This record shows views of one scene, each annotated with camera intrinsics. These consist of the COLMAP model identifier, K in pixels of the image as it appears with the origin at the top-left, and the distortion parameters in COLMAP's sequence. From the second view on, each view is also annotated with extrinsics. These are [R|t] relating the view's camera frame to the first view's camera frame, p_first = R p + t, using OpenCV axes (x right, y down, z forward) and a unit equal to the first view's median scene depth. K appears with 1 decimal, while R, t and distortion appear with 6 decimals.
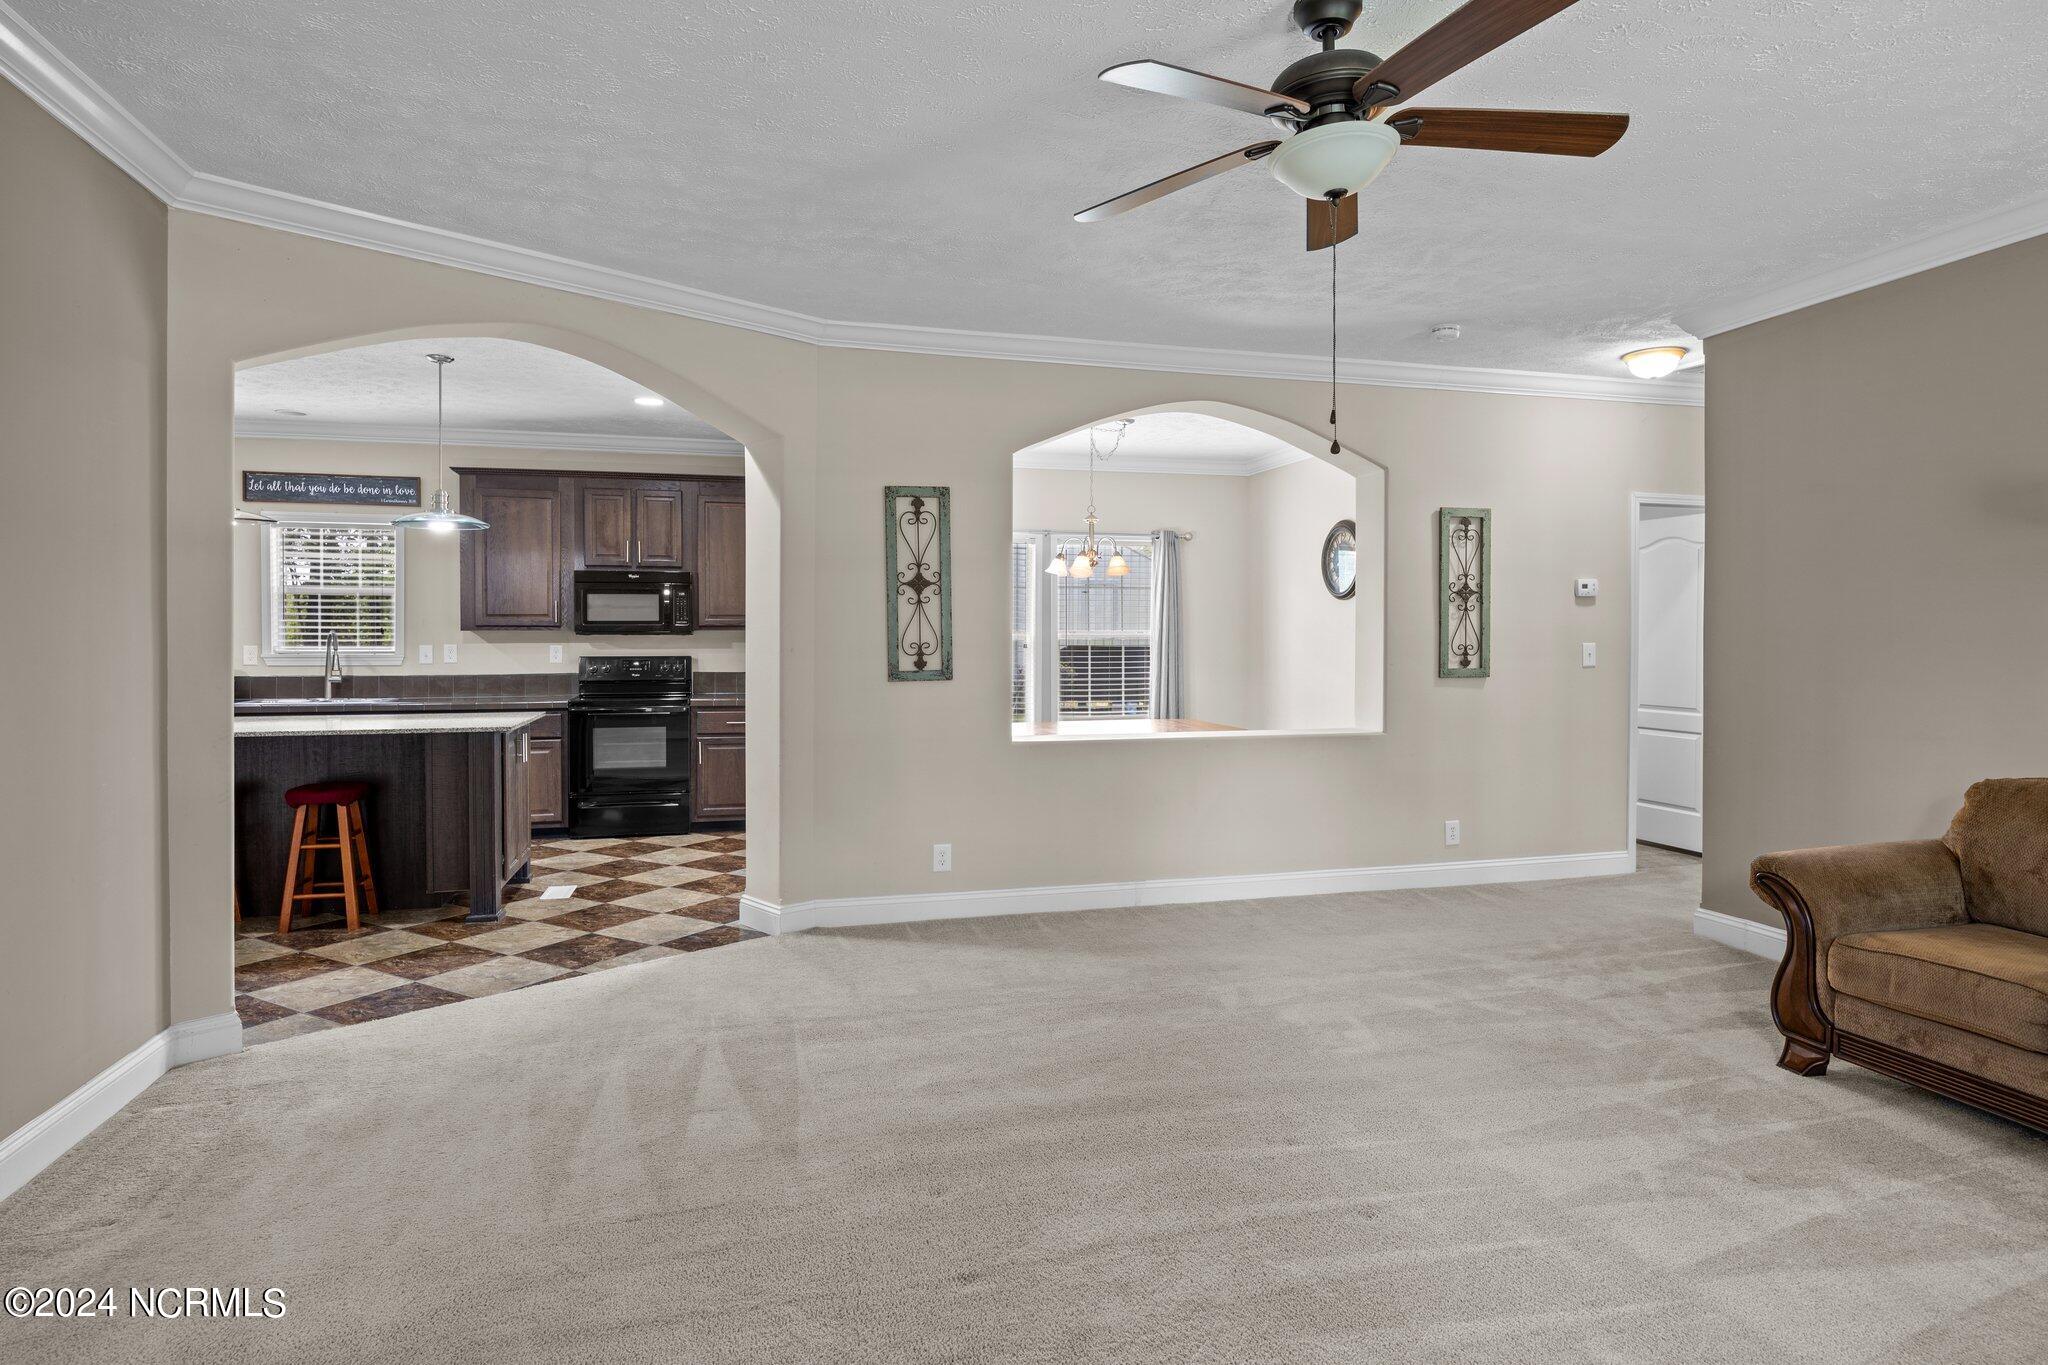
lens RADIAL K [[1110.1, 0, 1014.9], [0, 1110.1, 648.6], [0, 0, 1]] dist [-0.015953, 0.001841]
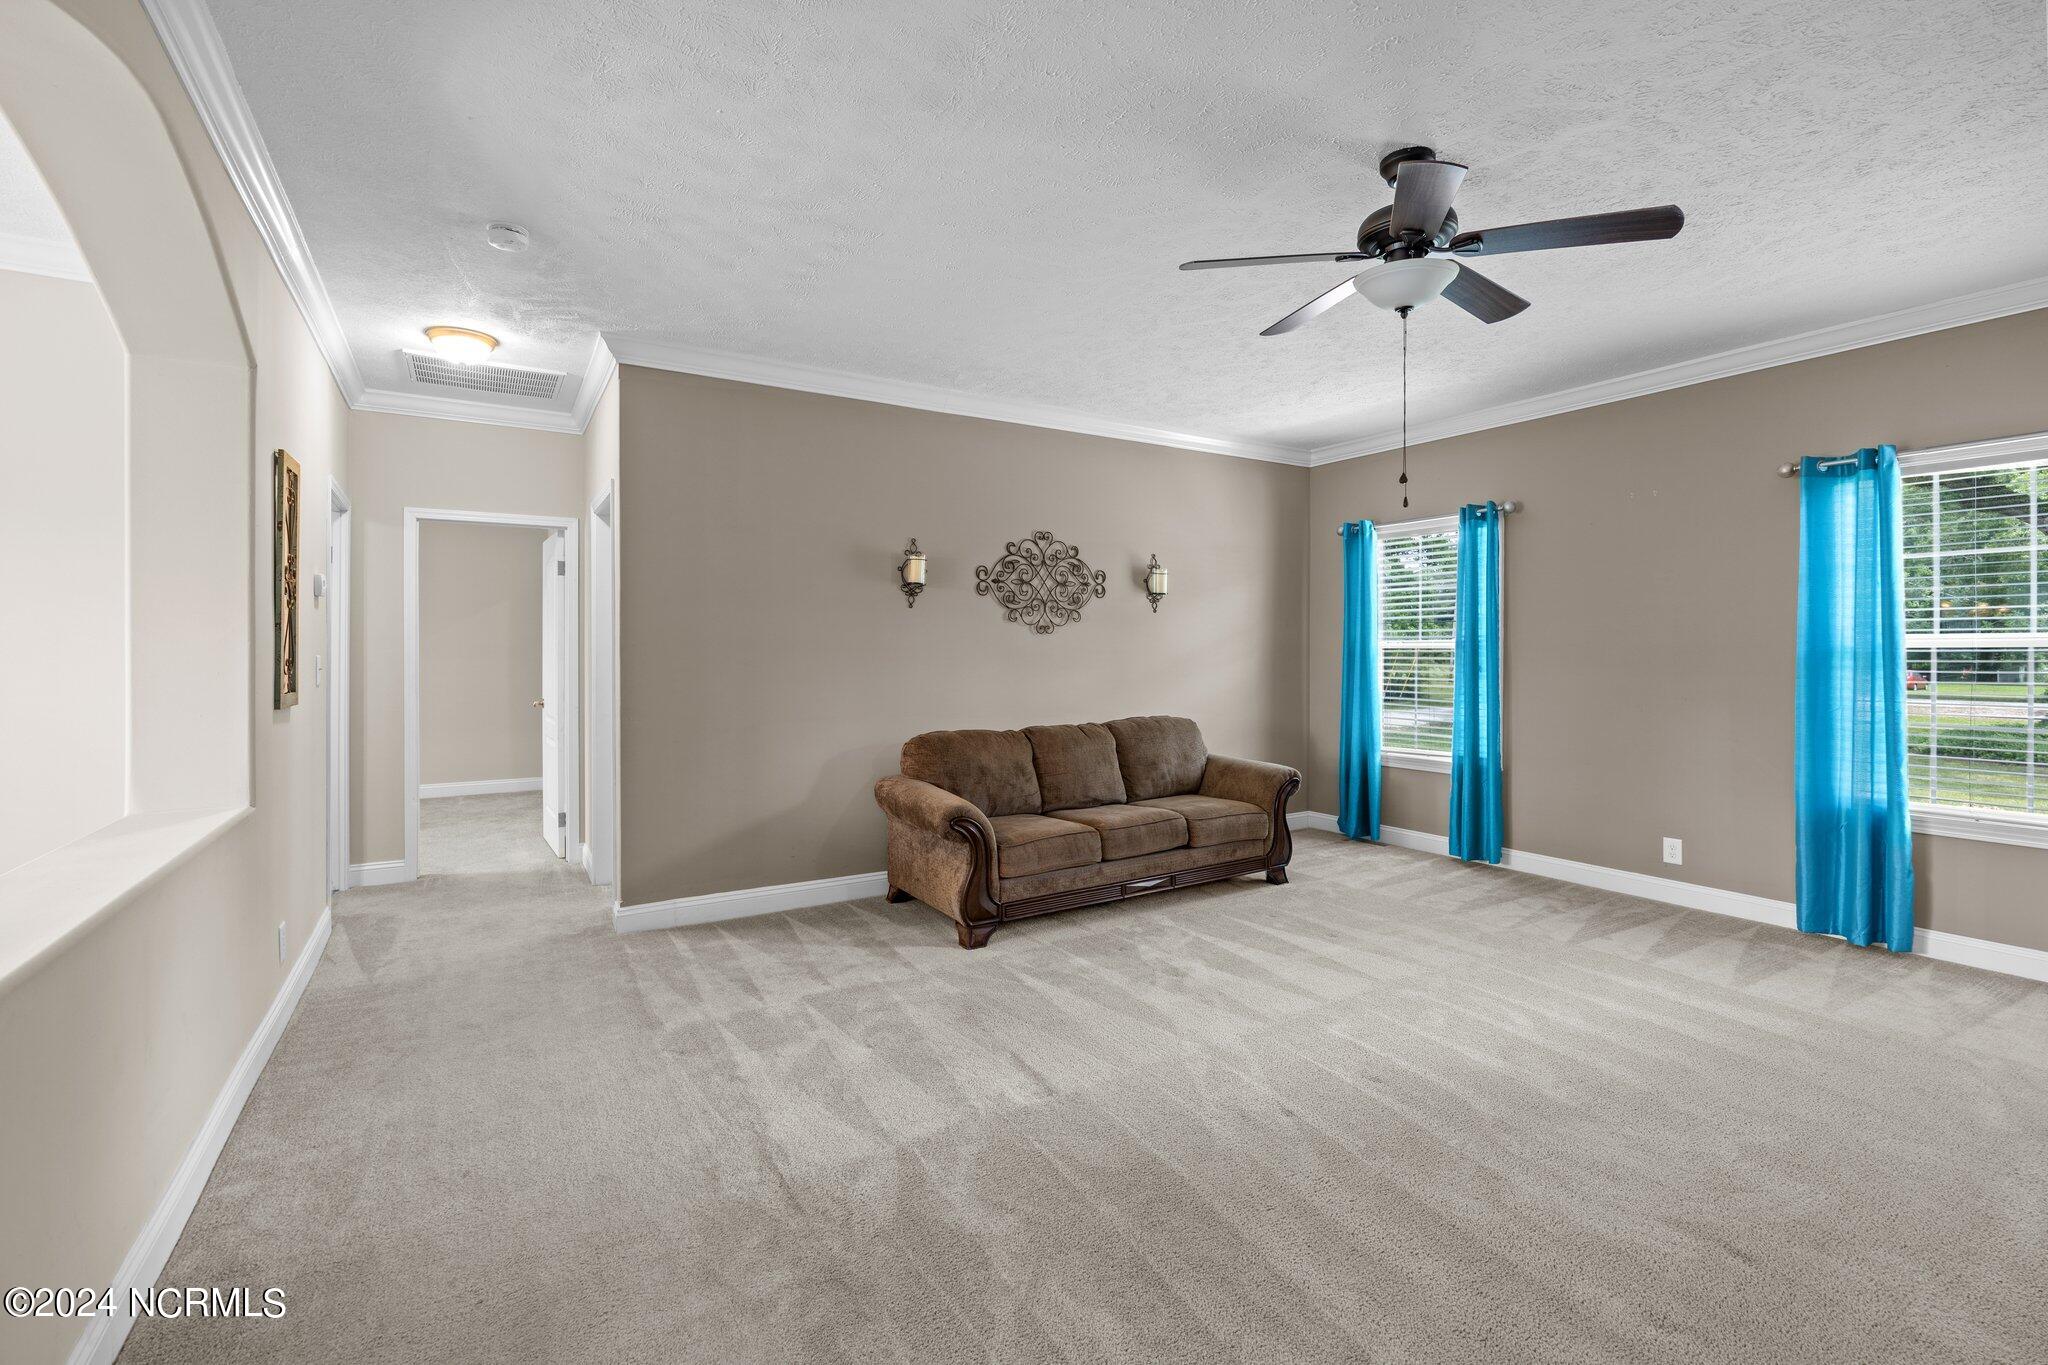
lens RADIAL K [[882.3, 0, 1034.6], [0, 882.3, 652.9], [0, 0, 1]] dist [-0.018929, -0.000283]
pose [[-0.304730, -0.002365, 0.952436, -0.256539], [0.009081, 0.999944, 0.005388, -0.005806], [-0.952395, 0.010291, -0.304692, 0.783562]]
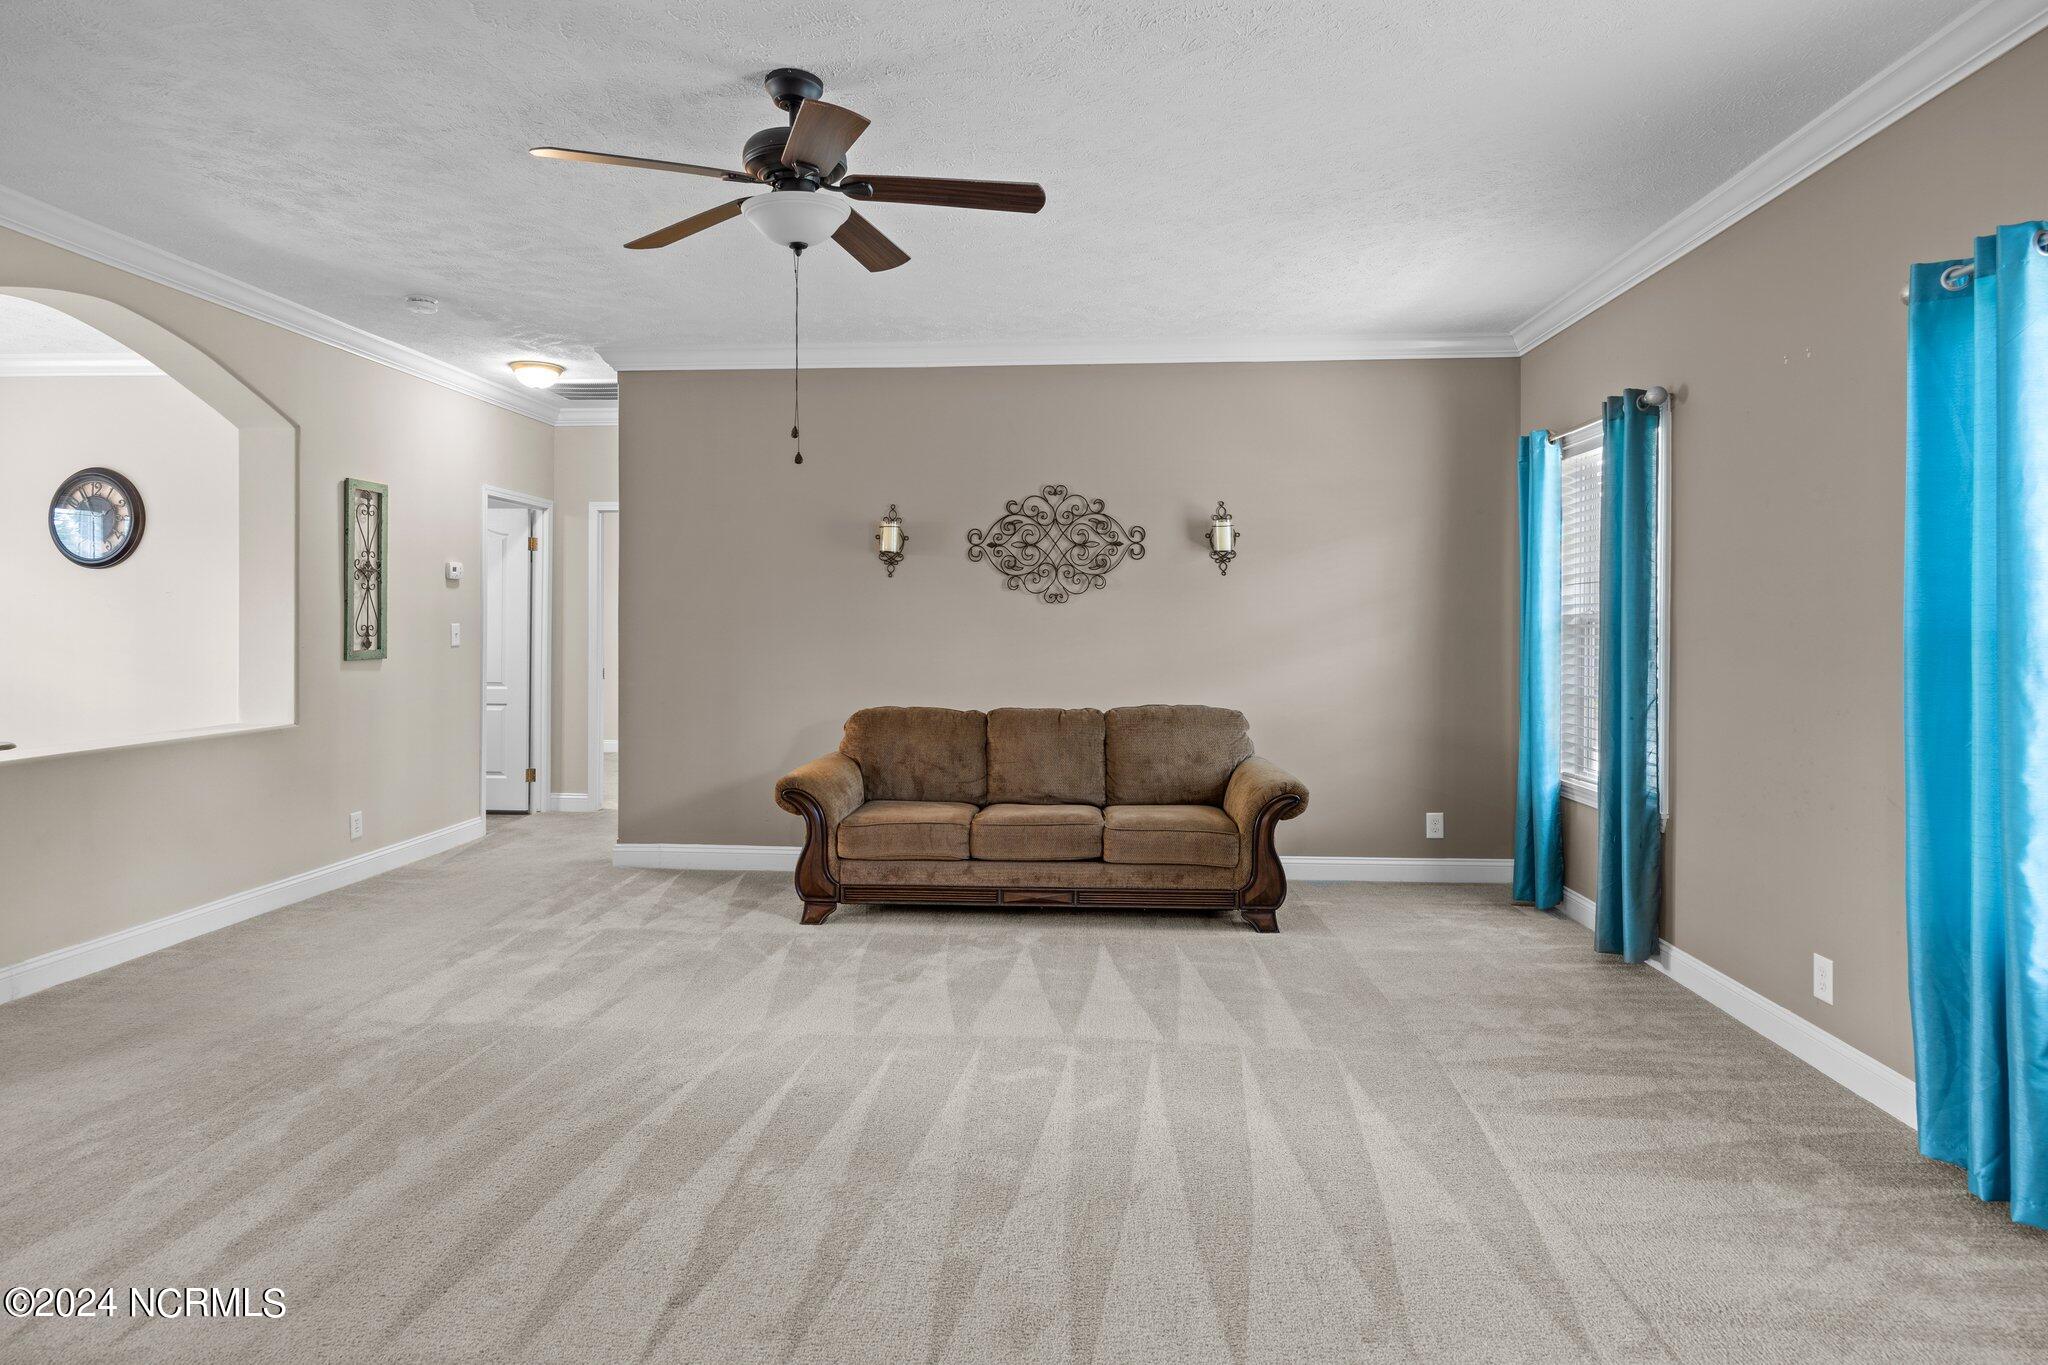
lens RADIAL K [[1110.1, 0, 1035.4], [0, 1110.1, 632.3], [0, 0, 1]] dist [-0.015953, 0.001841]
pose [[0.303058, -0.006824, 0.952948, -0.347562], [0.004630, 0.999973, 0.005688, -0.000097], [-0.952961, 0.002688, 0.303082, 0.177642]]
